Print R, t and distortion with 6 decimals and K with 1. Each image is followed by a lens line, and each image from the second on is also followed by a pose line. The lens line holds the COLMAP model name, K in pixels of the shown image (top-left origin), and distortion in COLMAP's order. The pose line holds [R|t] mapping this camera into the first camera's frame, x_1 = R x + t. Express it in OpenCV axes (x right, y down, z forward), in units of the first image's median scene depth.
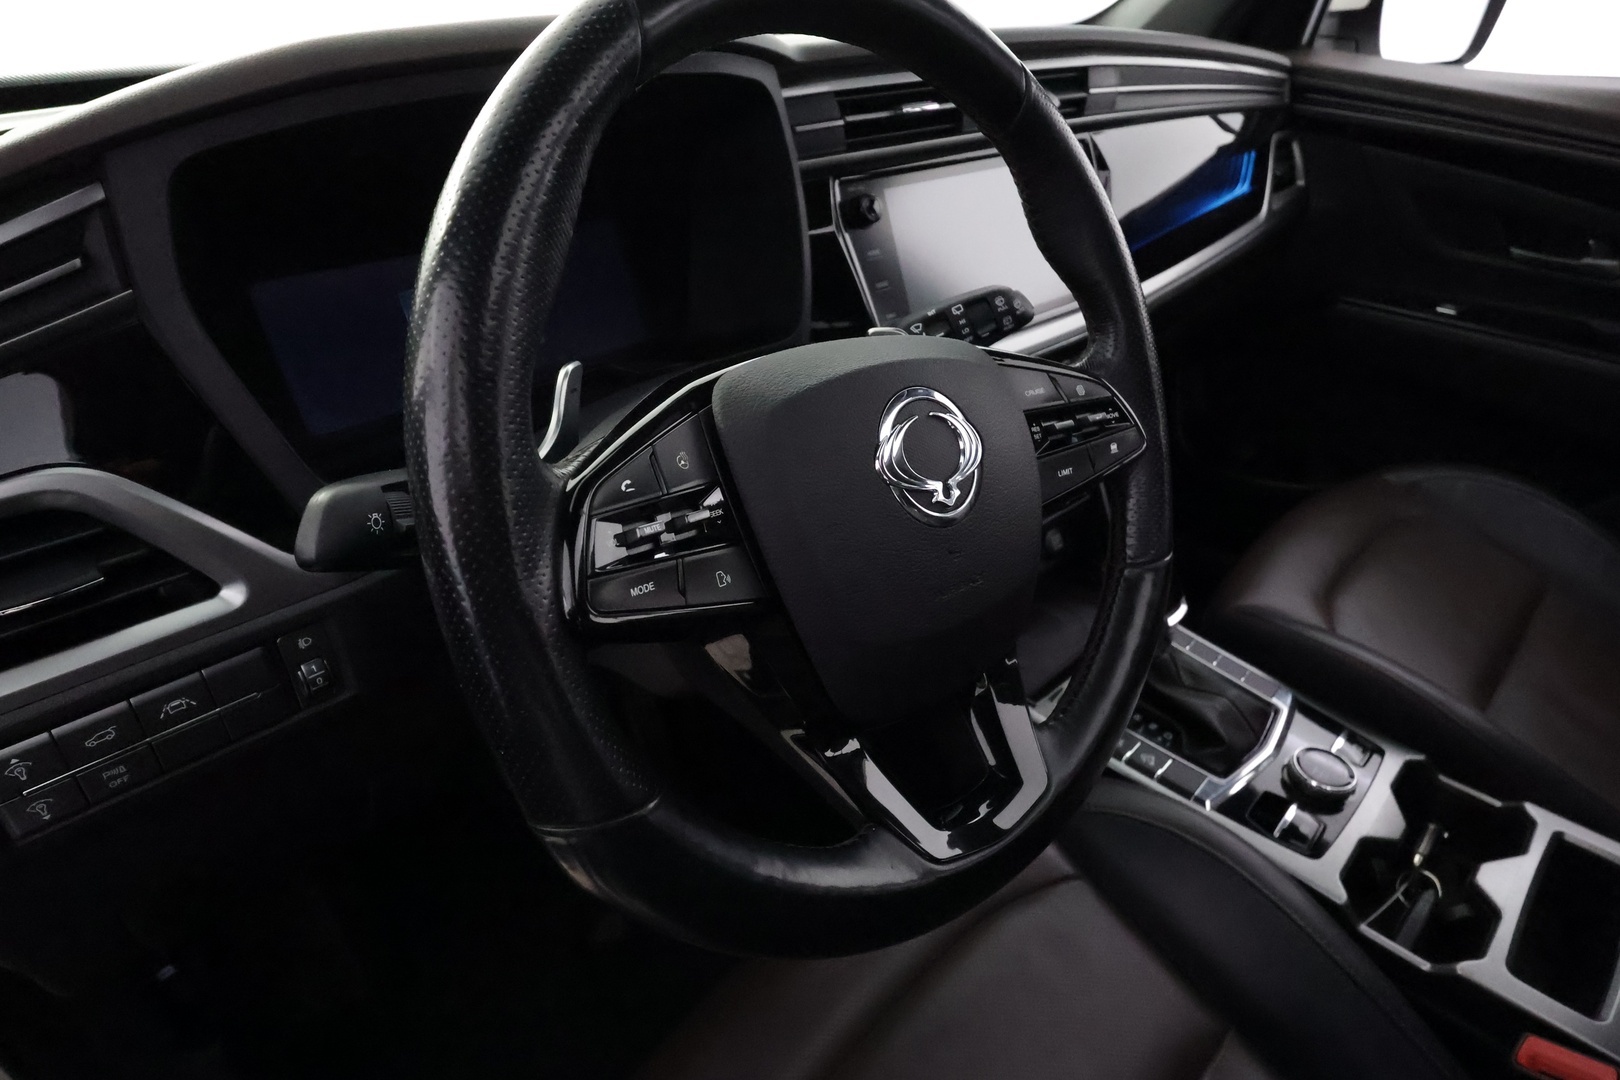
lens RADIAL K [[908.7, 0, 811.3], [0, 908.7, 539.0], [0, 0, 1]] dist [-0.004542, 0.005848]
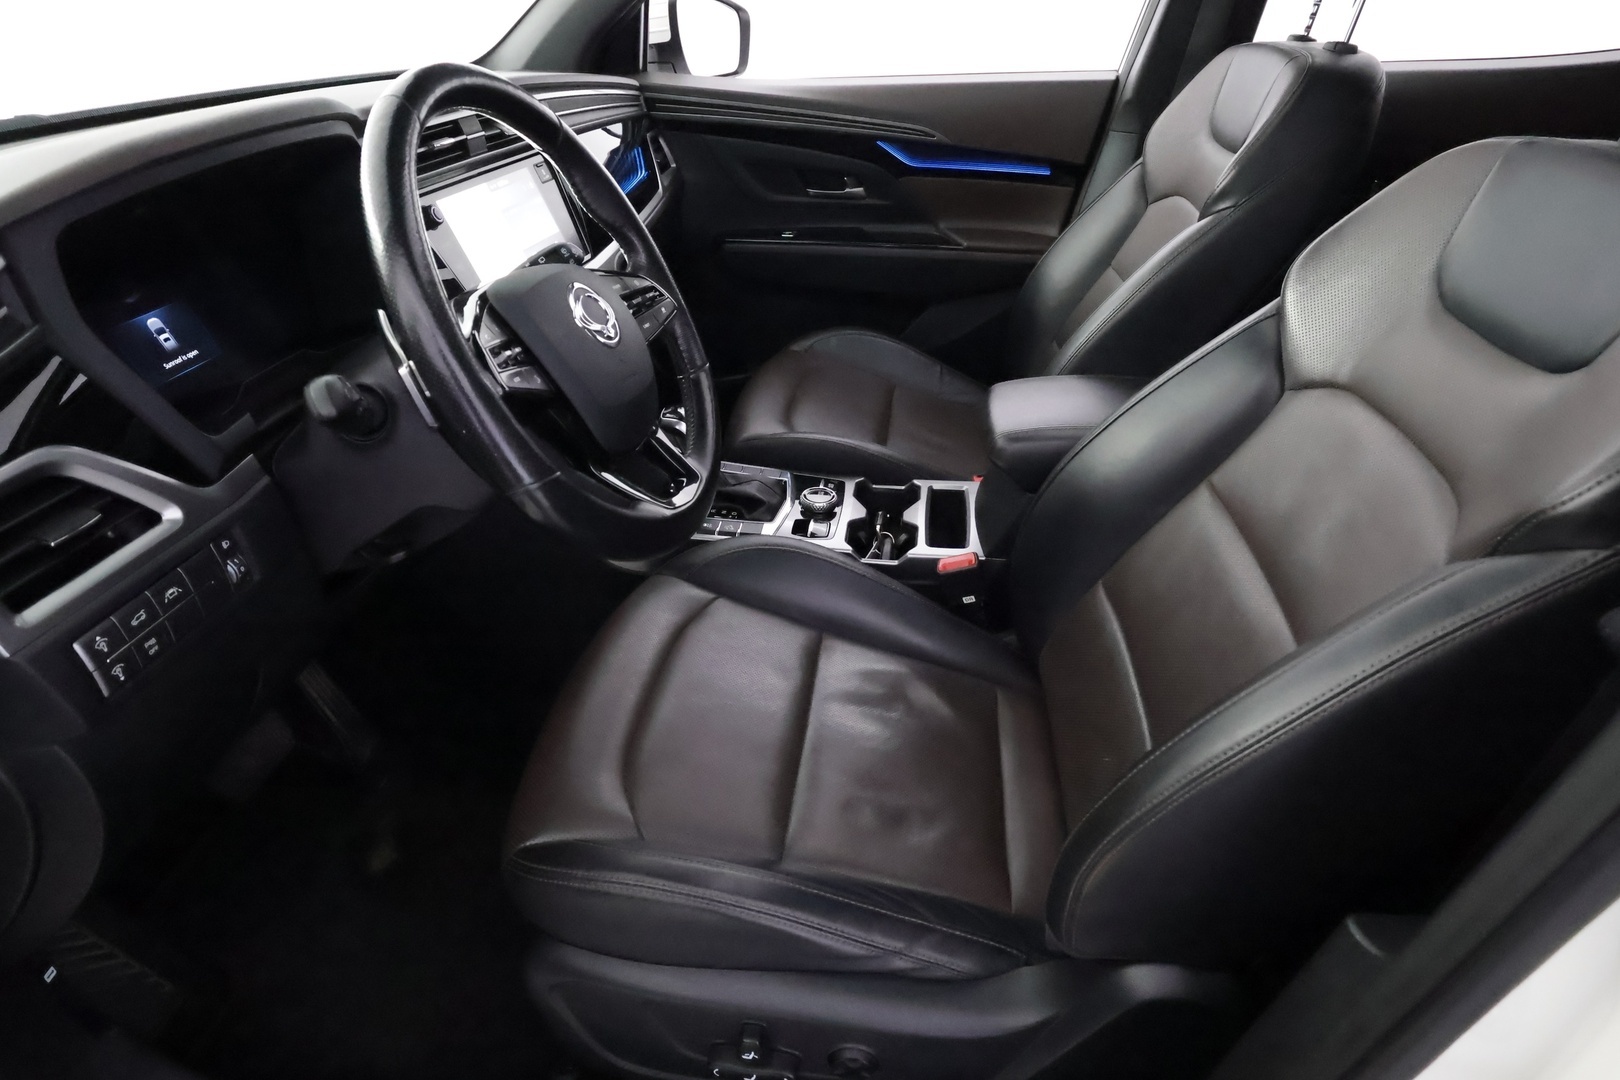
lens RADIAL K [[908.7, 0, 817.1], [0, 908.7, 534.9], [0, 0, 1]] dist [-0.004542, 0.005848]
pose [[0.795736, -0.327797, 0.509268, -0.305808], [0.335084, 0.938730, 0.080655, 0.170807], [-0.504503, 0.106467, 0.856820, -0.417018]]
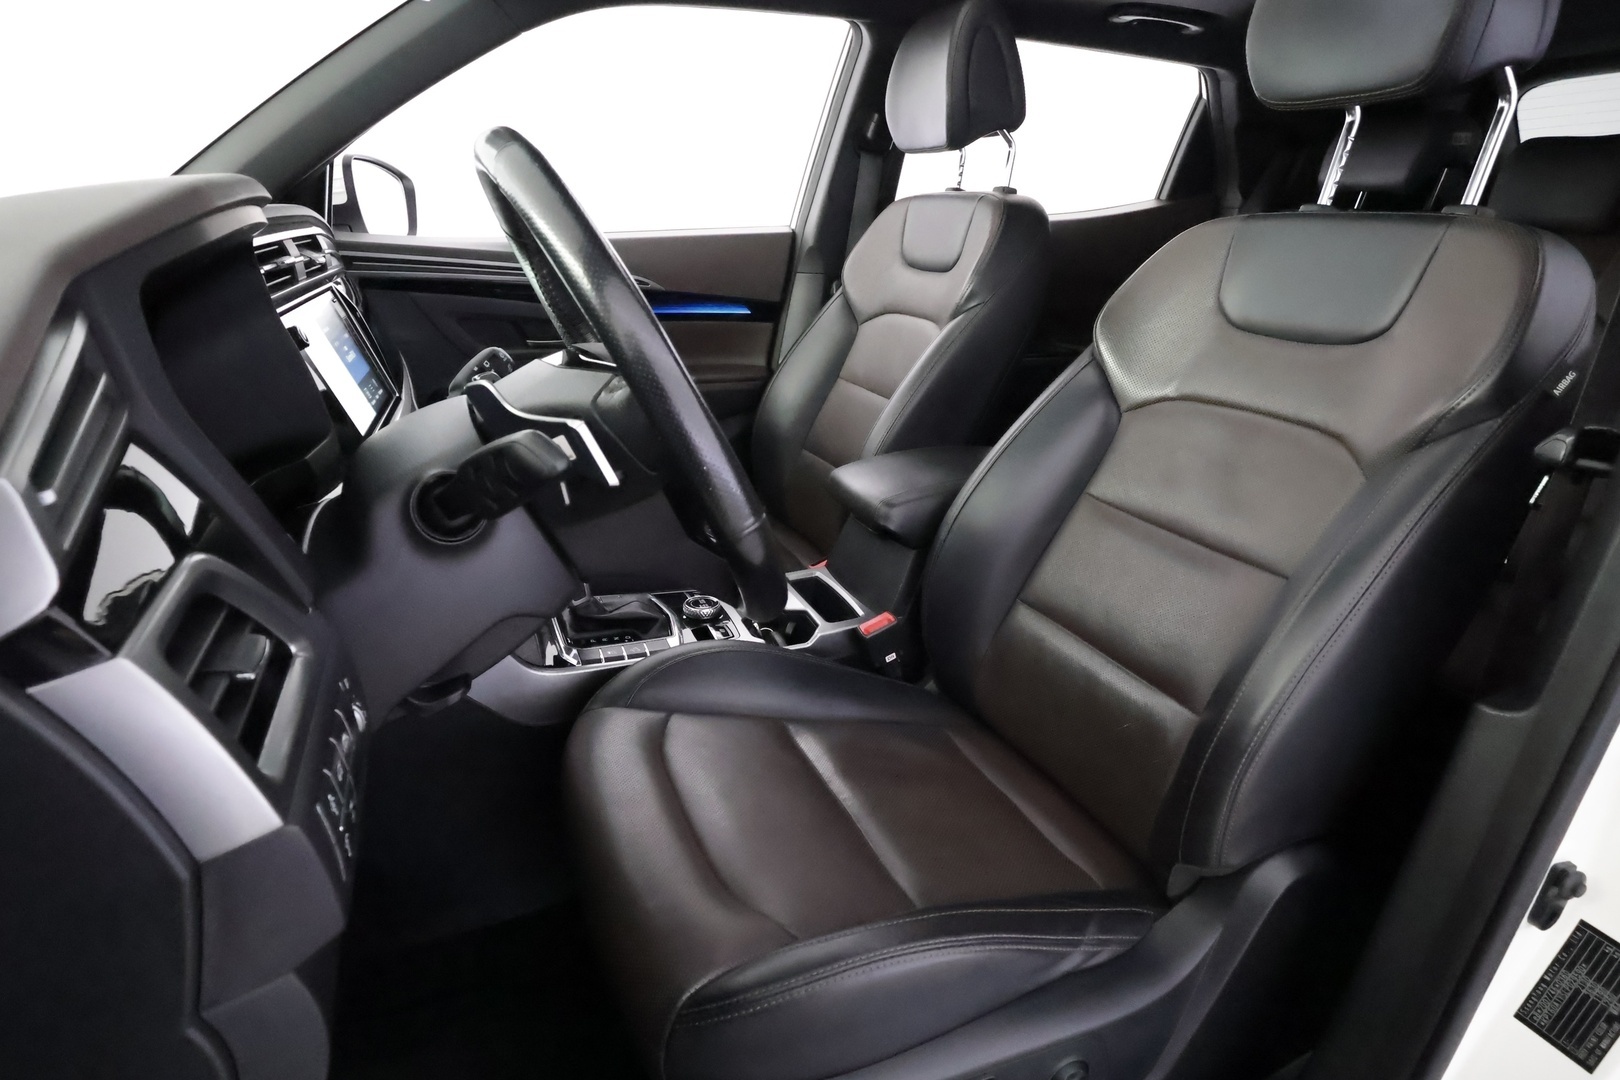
lens RADIAL K [[908.7, 0, 807.4], [0, 908.7, 538.9], [0, 0, 1]] dist [-0.004542, 0.005848]
pose [[0.396260, -0.326961, 0.857948, -0.705915], [0.491234, 0.864947, 0.102742, 0.067499], [-0.775672, 0.380740, 0.503358, -0.028991]]
